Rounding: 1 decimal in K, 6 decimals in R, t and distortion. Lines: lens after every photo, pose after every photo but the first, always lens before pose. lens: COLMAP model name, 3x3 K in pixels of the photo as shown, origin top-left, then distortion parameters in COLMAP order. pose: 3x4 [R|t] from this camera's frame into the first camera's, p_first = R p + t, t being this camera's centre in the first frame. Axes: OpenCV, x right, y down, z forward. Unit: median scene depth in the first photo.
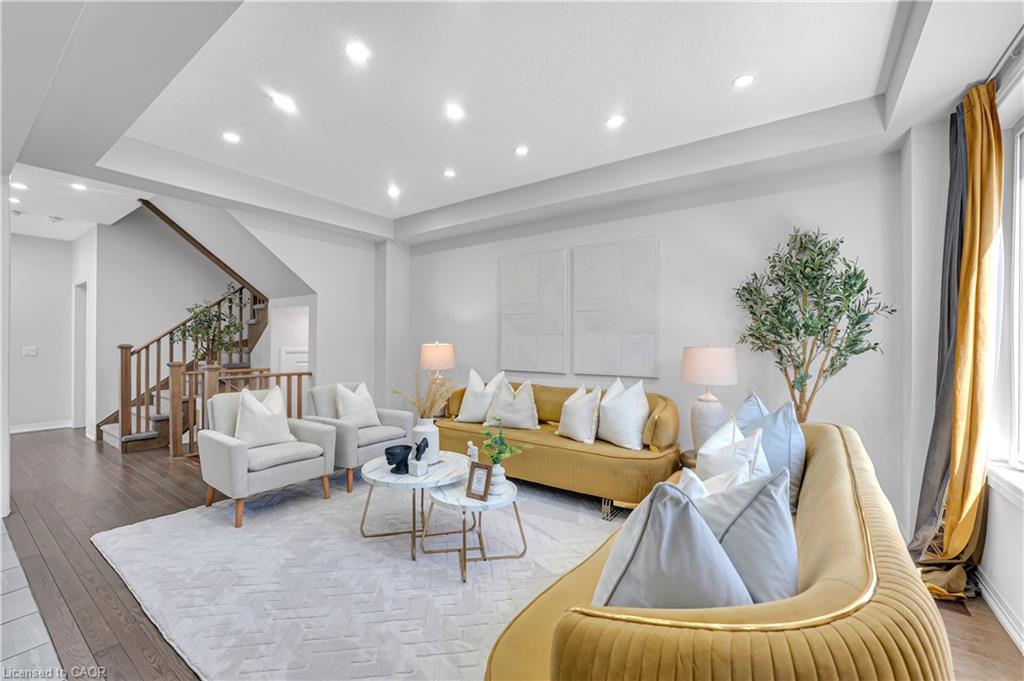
lens RADIAL K [[417.0, 0, 508.9], [0, 417.0, 339.8], [0, 0, 1]] dist [-0.015394, 0.000669]
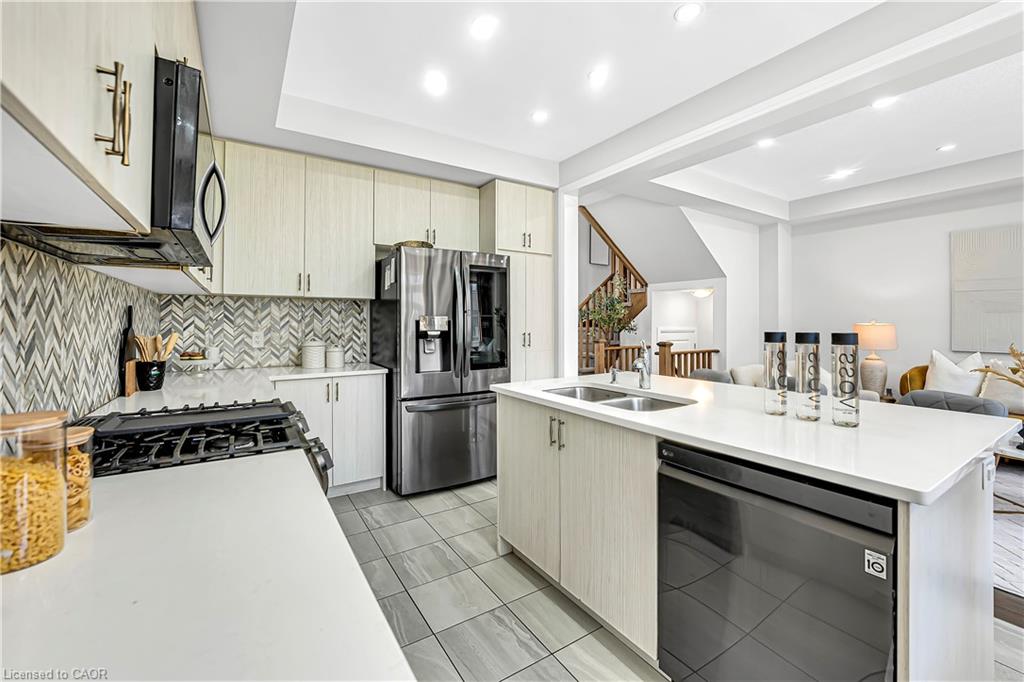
lens RADIAL K [[420.6, 0, 508.9], [0, 420.6, 322.5], [0, 0, 1]] dist [-0.018290, -0.000314]
pose [[0.929341, -0.002871, -0.369211, -0.523103], [0.002889, 0.999996, -0.000504, 0.004799], [0.369210, -0.000599, 0.929346, -0.193730]]
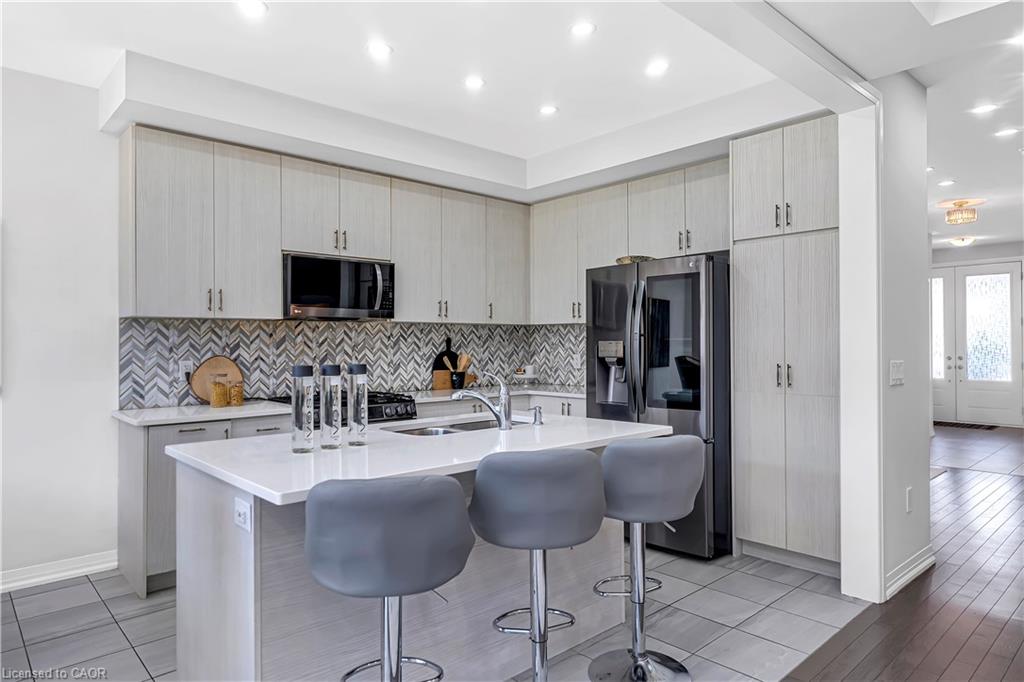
lens RADIAL K [[626.5, 0, 512.5], [0, 626.5, 341.1], [0, 0, 1]] dist [0.008110, -0.004421]
pose [[-0.202753, -0.002791, -0.979226, -0.041777], [0.008206, 0.999956, -0.004549, -0.001691], [0.979195, -0.008958, -0.202722, 0.343995]]
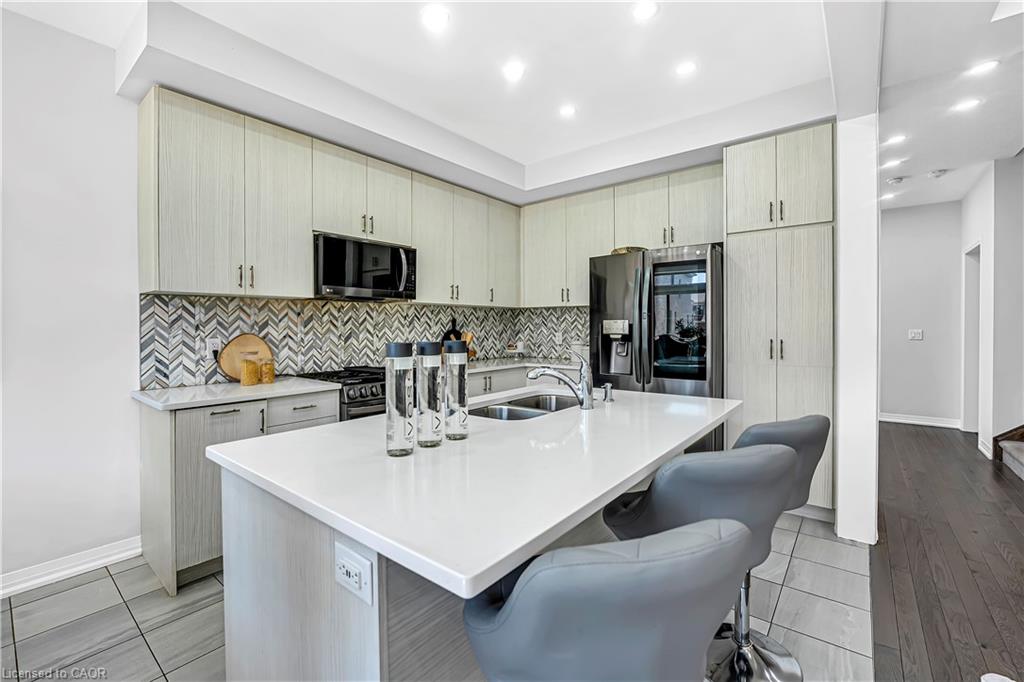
lens RADIAL K [[439.5, 0, 514.0], [0, 439.5, 330.2], [0, 0, 1]] dist [-0.016254, 0.001844]
pose [[-0.051957, 0.009372, -0.998605, -0.198861], [0.007907, 0.999928, 0.008973, 0.003372], [0.998618, -0.007430, -0.052027, 0.193214]]
